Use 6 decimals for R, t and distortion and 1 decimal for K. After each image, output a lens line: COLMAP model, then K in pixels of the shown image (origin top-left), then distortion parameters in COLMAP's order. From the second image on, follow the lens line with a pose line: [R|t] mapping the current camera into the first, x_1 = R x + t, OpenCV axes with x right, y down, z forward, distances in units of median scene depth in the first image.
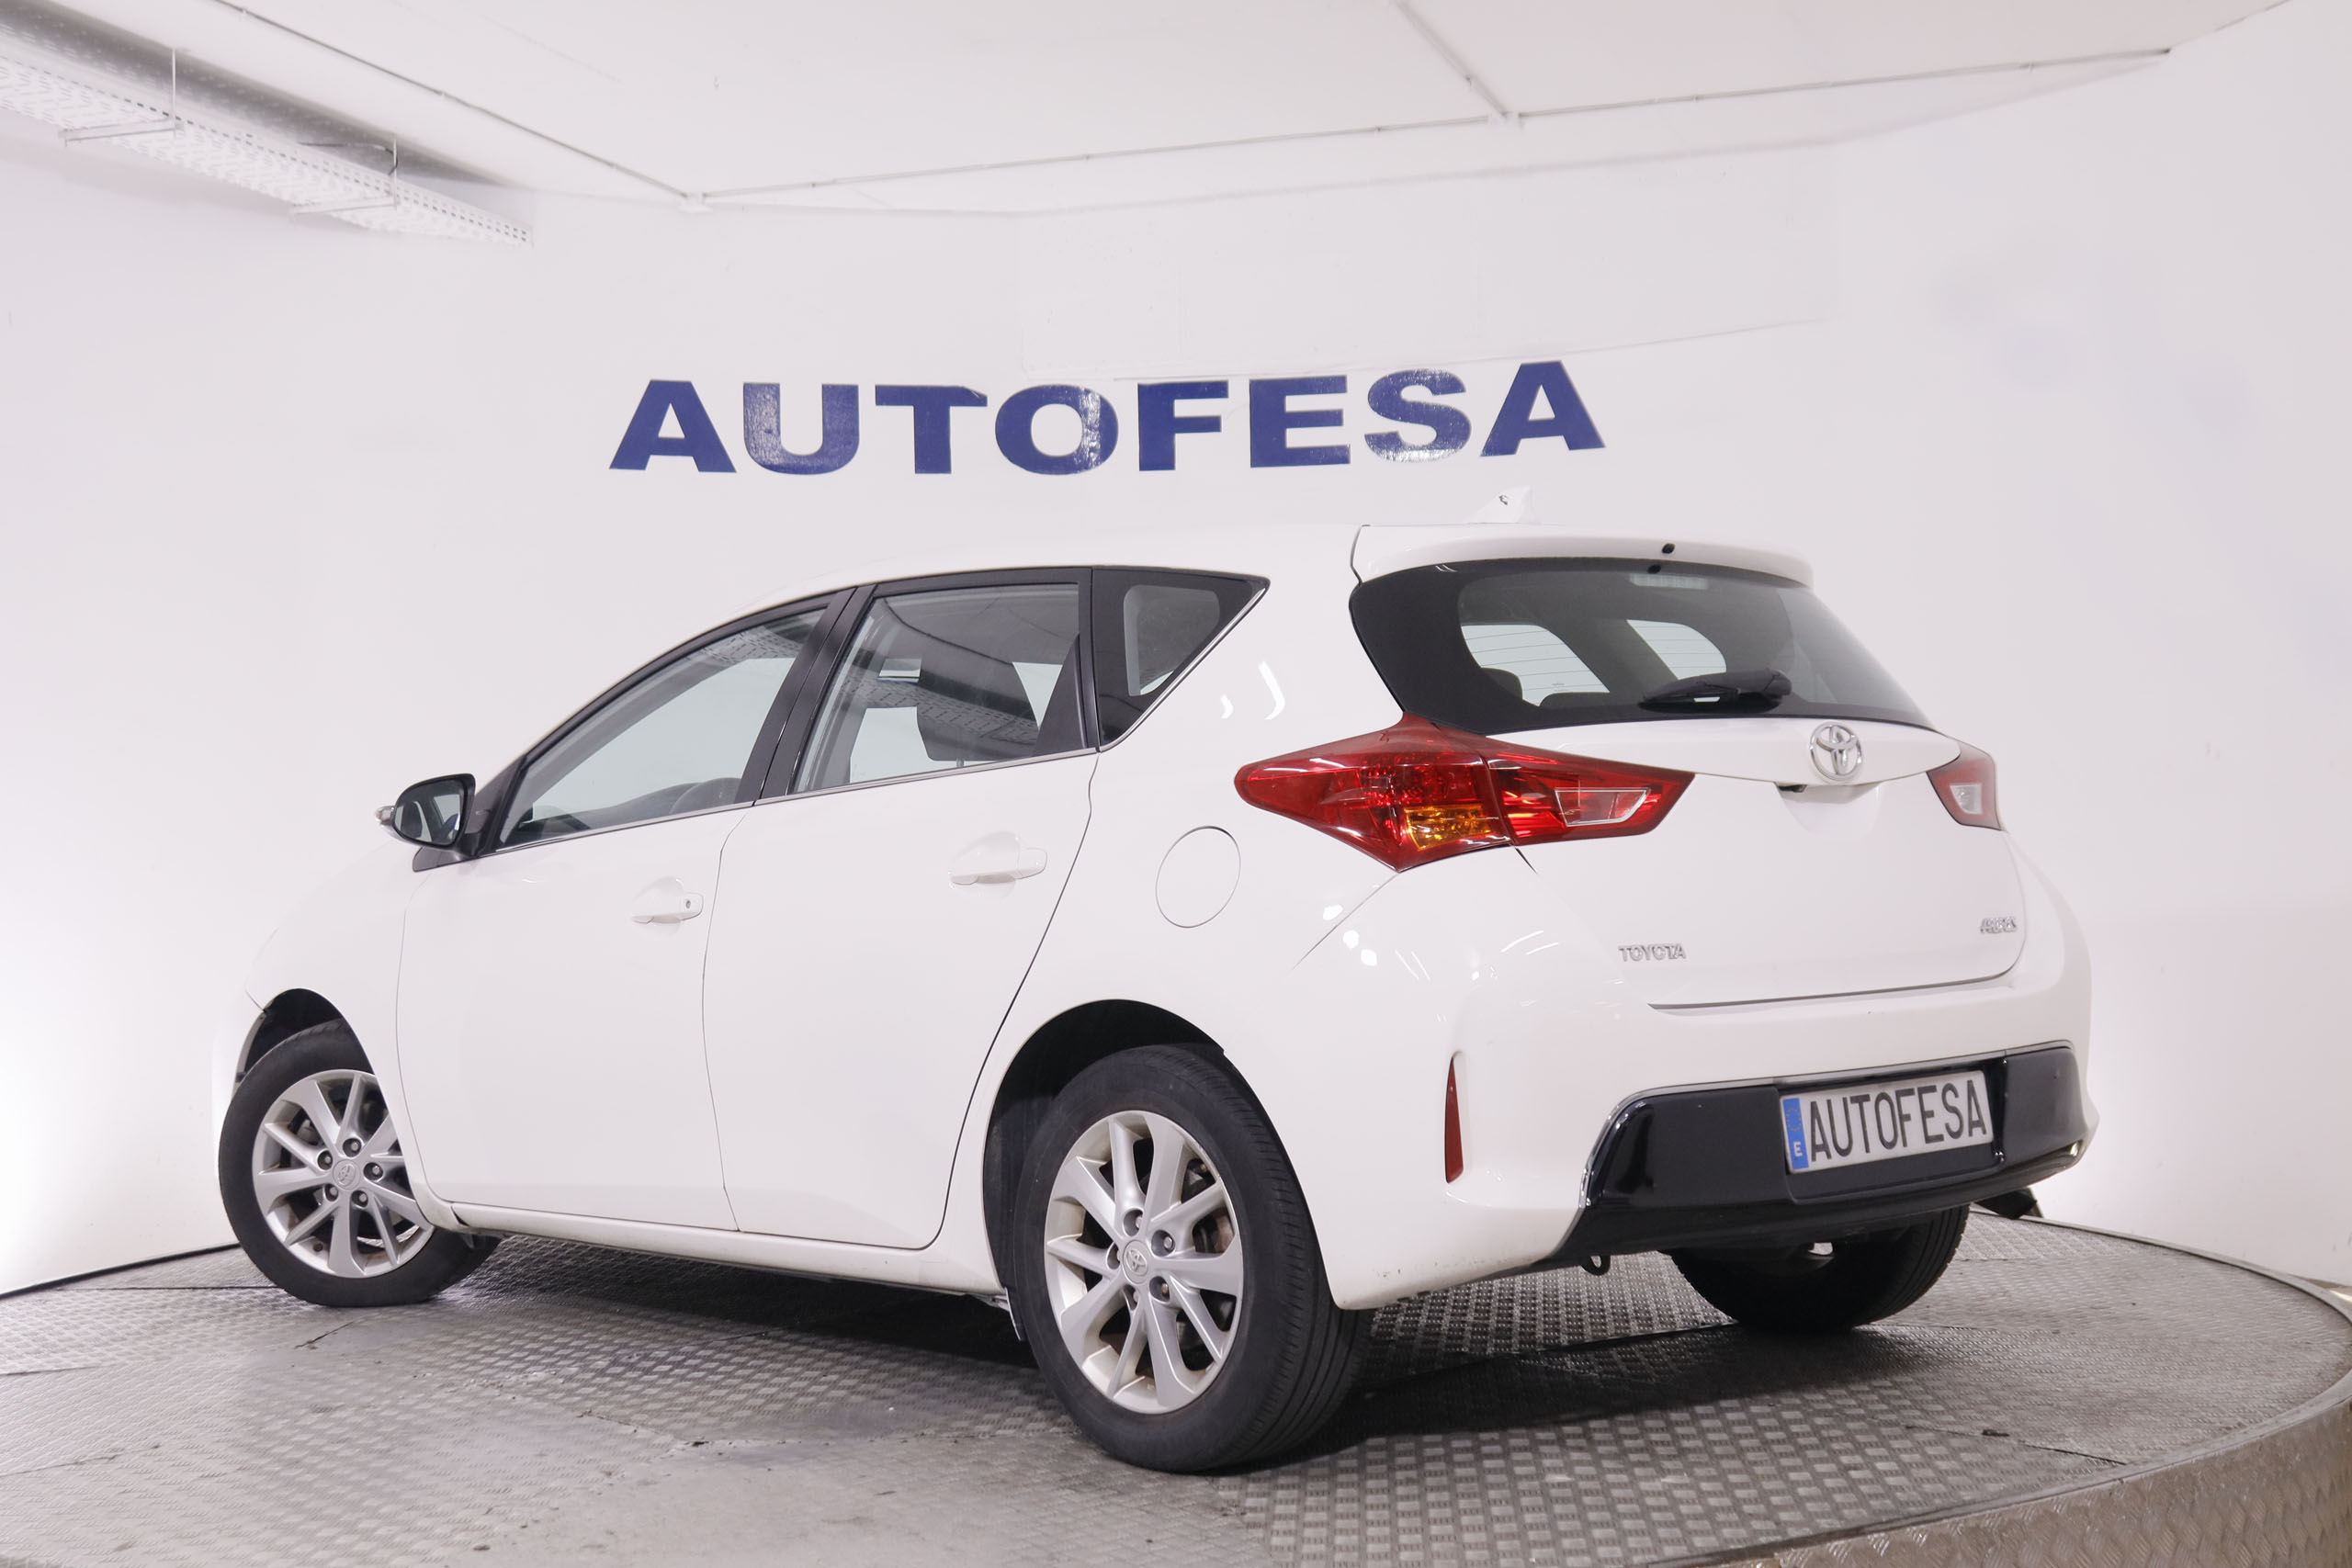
lens RADIAL K [[3130.6, 0, 1168.9], [0, 3130.6, 756.4], [0, 0, 1]] dist [-0.039186, 0.054113]
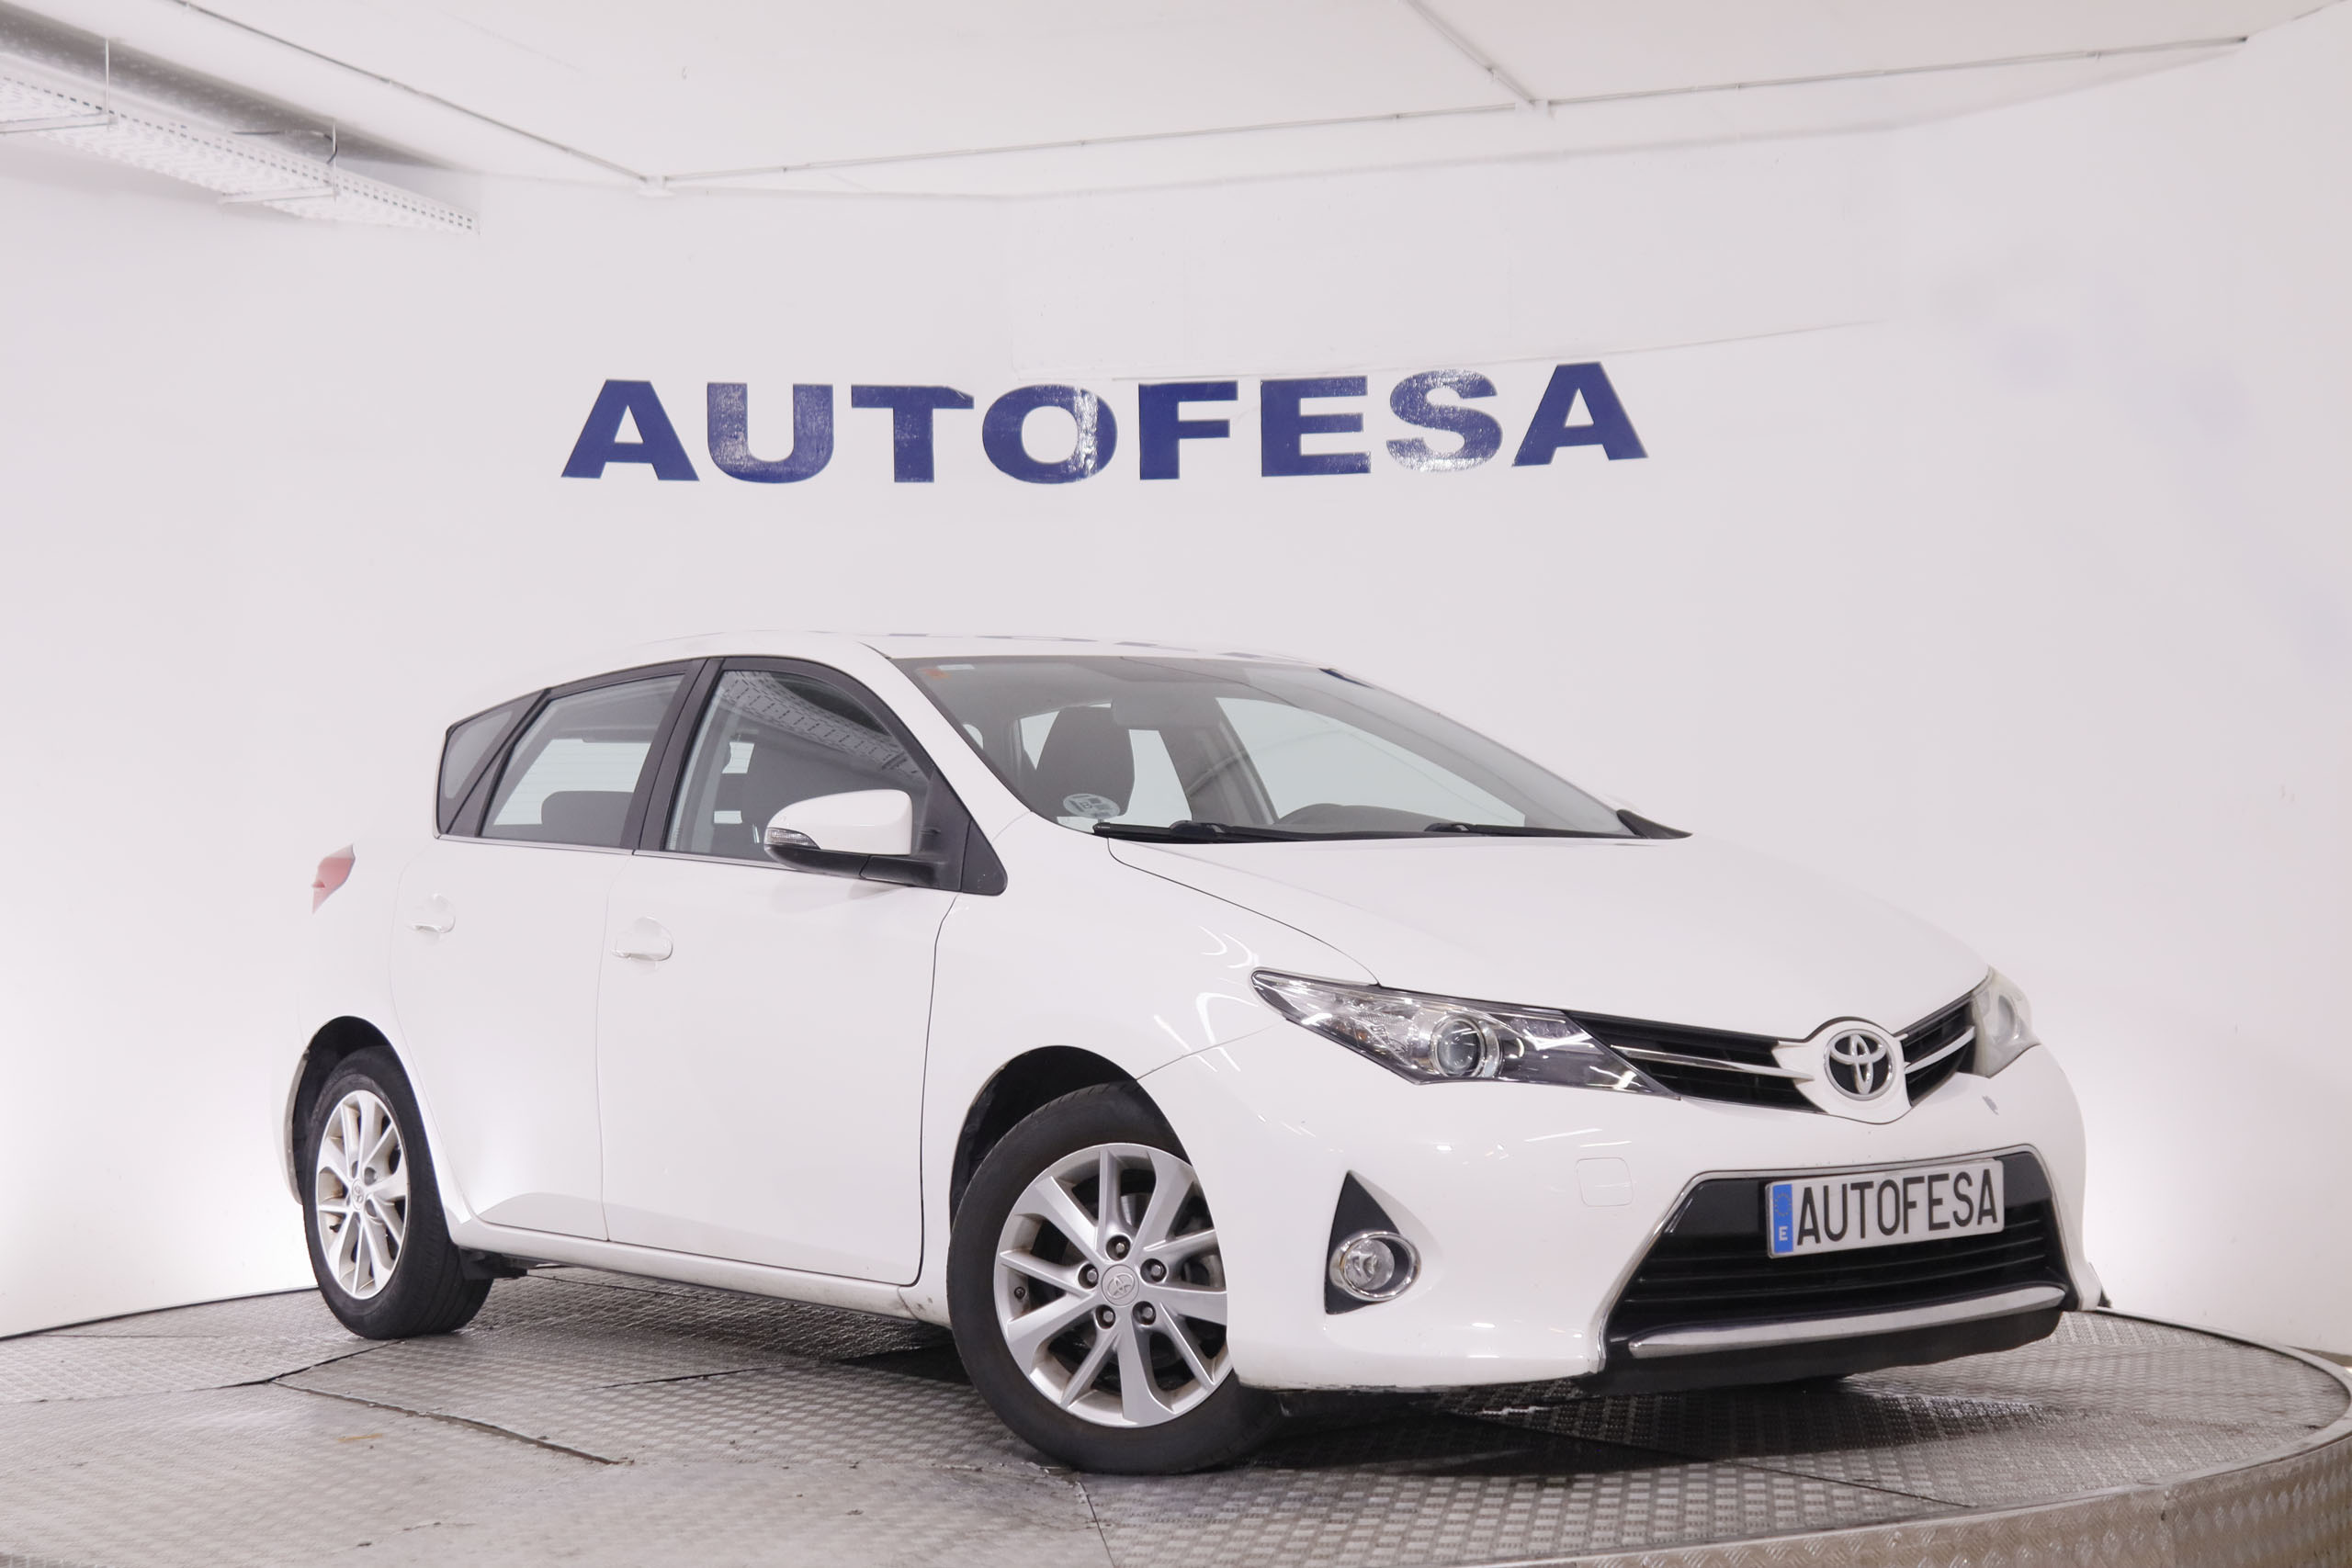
lens RADIAL K [[3871.7, 0, 1165.5], [0, 3871.7, 753.3], [0, 0, 1]] dist [0.013355, 0.038230]
pose [[0.999949, 0.003872, -0.009340, 0.009241], [-0.003932, 0.999972, -0.006384, -0.004374], [0.009315, 0.006420, 0.999936, -0.133807]]
